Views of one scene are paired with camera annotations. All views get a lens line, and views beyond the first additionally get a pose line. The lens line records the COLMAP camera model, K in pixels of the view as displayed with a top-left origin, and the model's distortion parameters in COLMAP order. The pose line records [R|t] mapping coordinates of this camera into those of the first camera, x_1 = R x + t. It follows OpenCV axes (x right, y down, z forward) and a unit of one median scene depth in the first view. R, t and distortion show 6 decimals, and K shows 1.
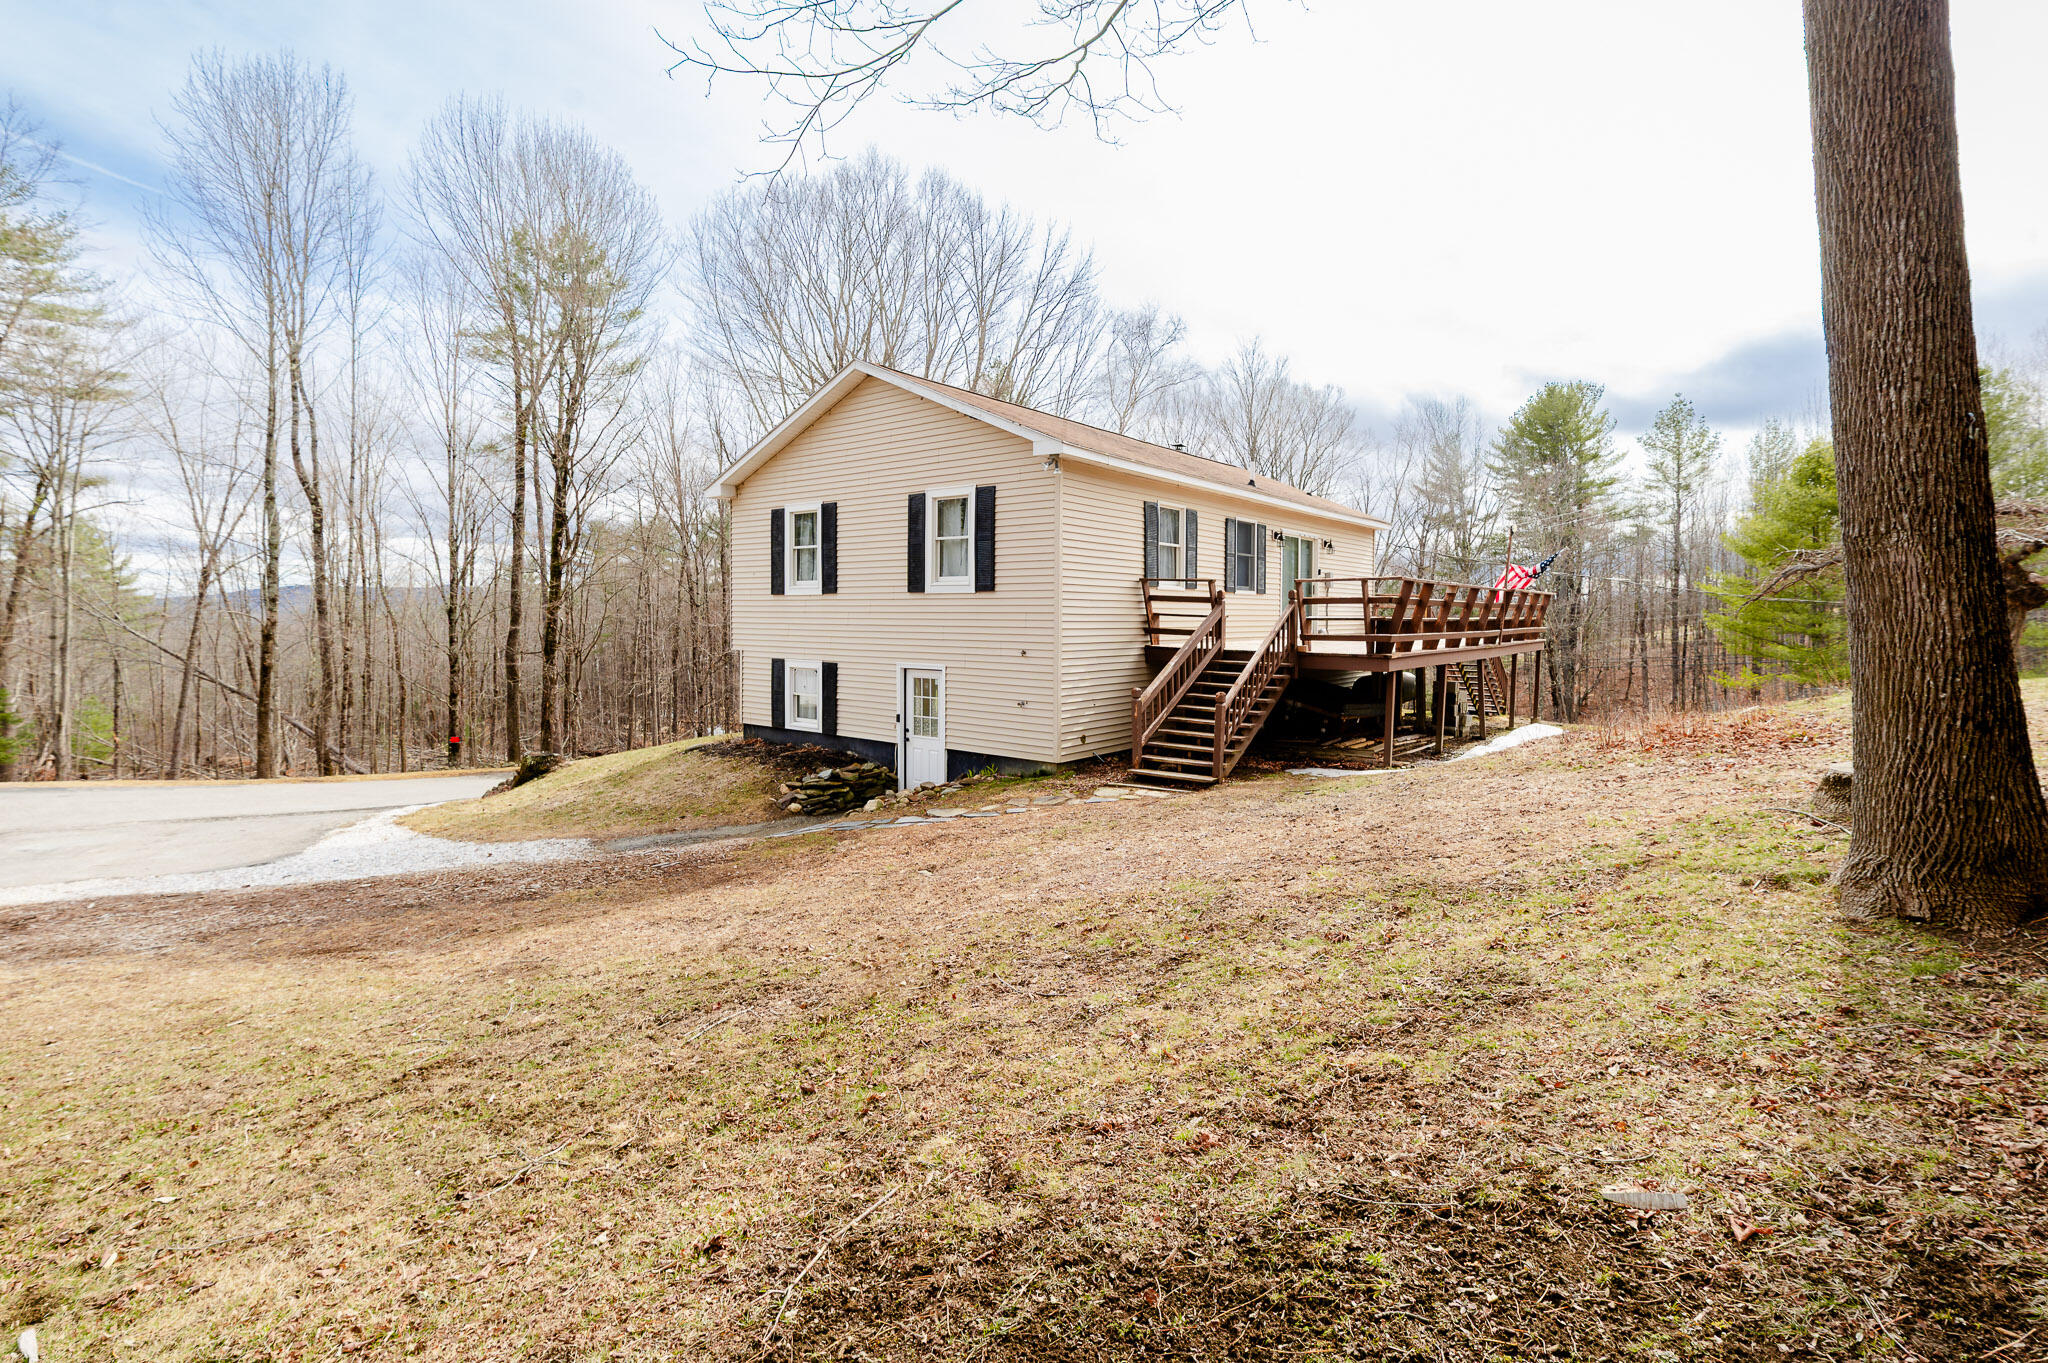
lens RADIAL K [[828.3, 0, 1022.9], [0, 828.3, 643.1], [0, 0, 1]] dist [0.001834, 0.000254]
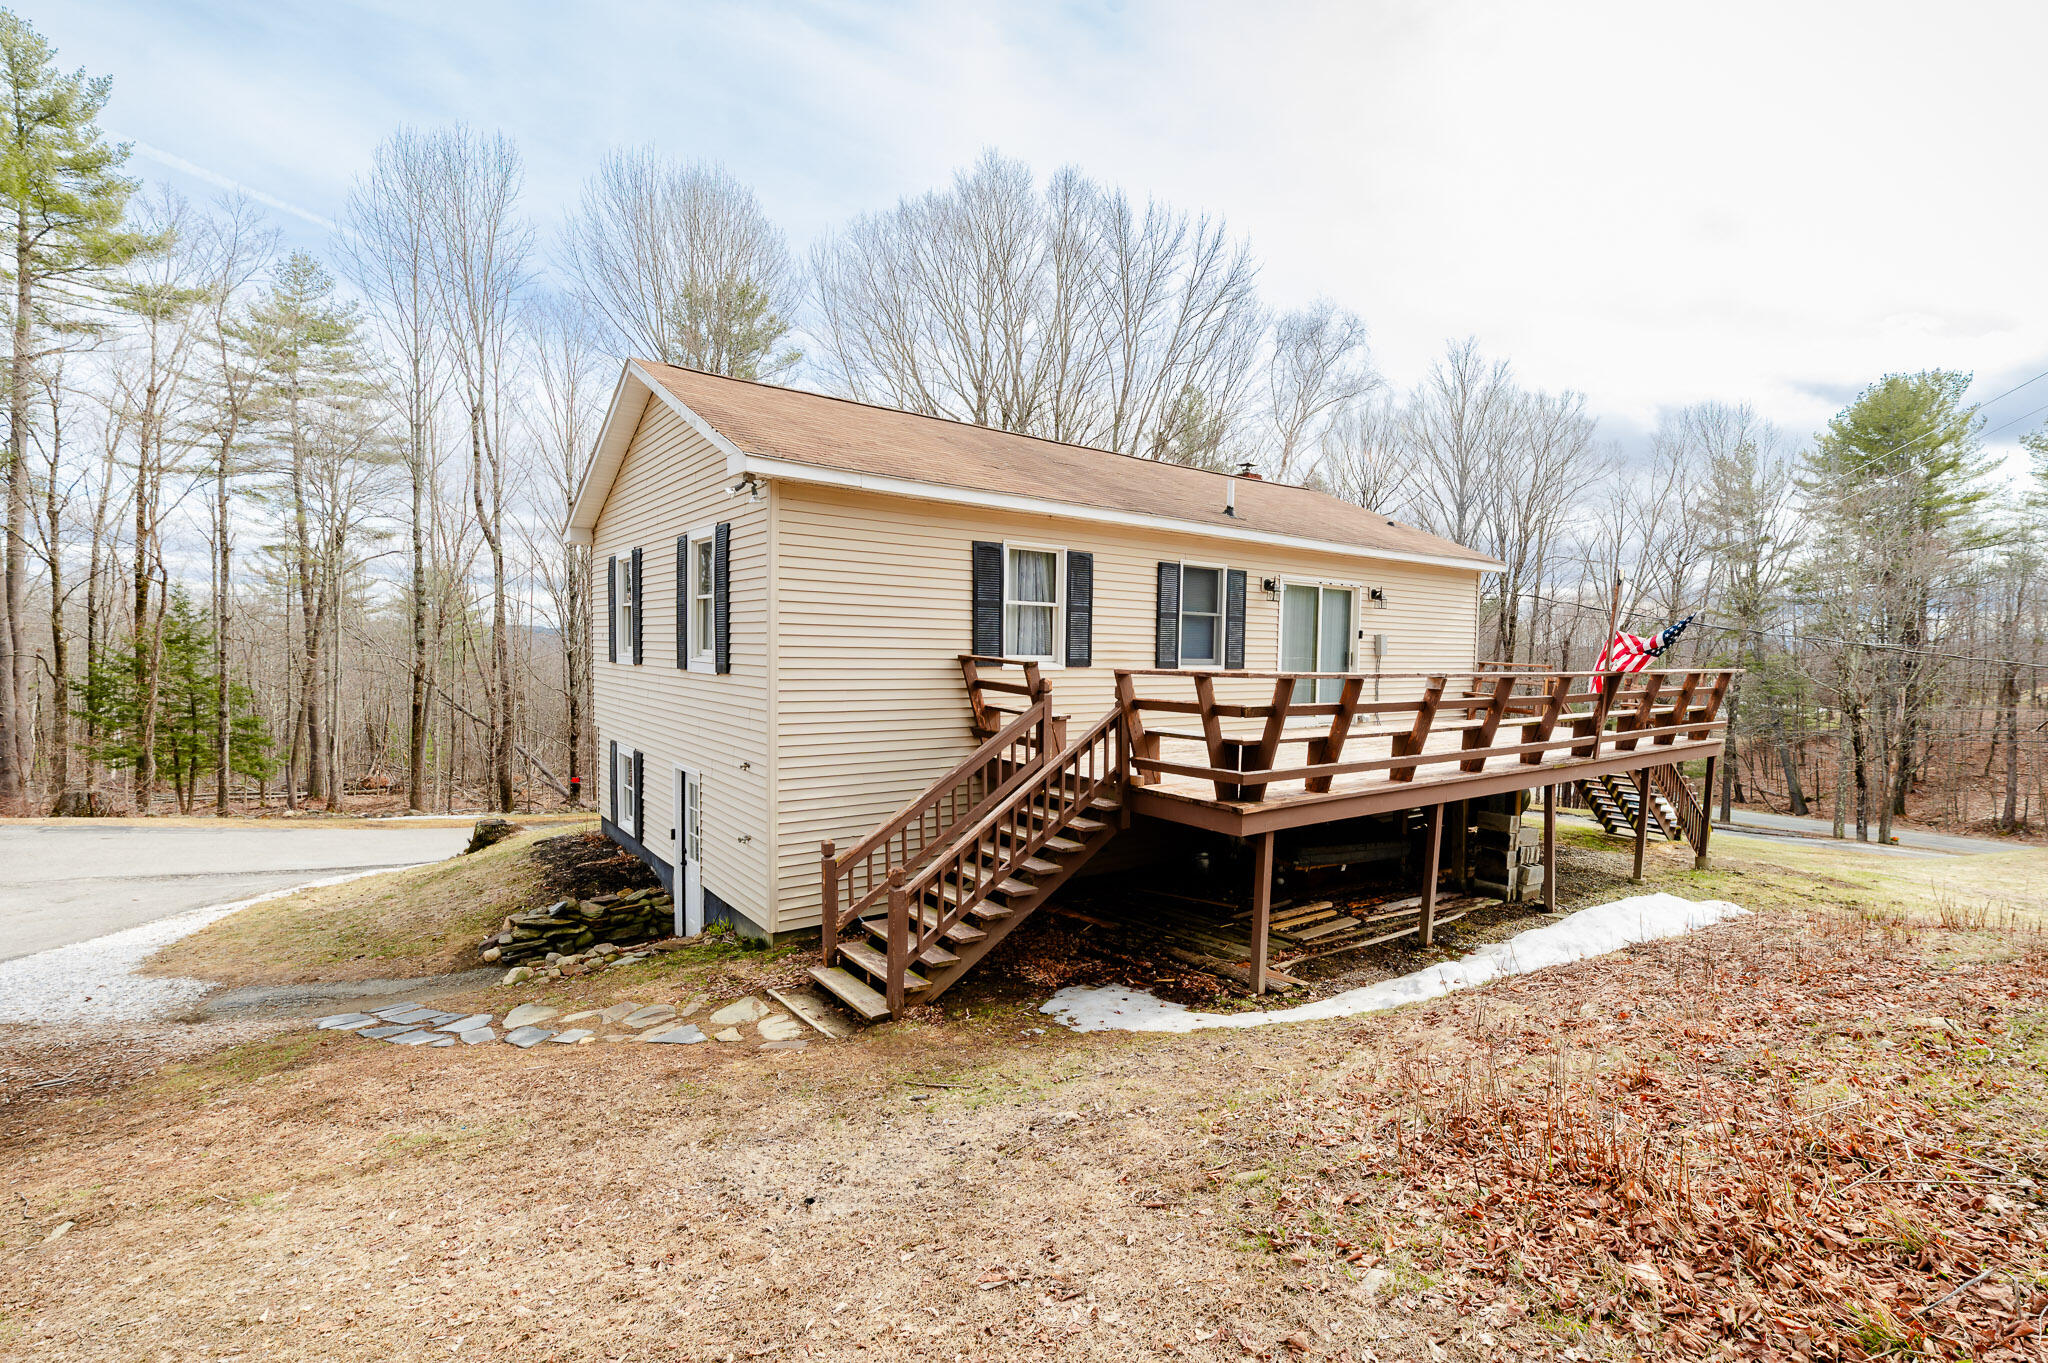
lens RADIAL K [[803.0, 0, 1120.5], [0, 803.0, 696.2], [0, 0, 1]] dist [0.001597, 0.000257]
pose [[0.976512, 0.024812, -0.214028, 0.312095], [-0.018984, 0.999392, 0.029240, -0.050275], [0.214623, -0.024490, 0.976390, 0.290245]]
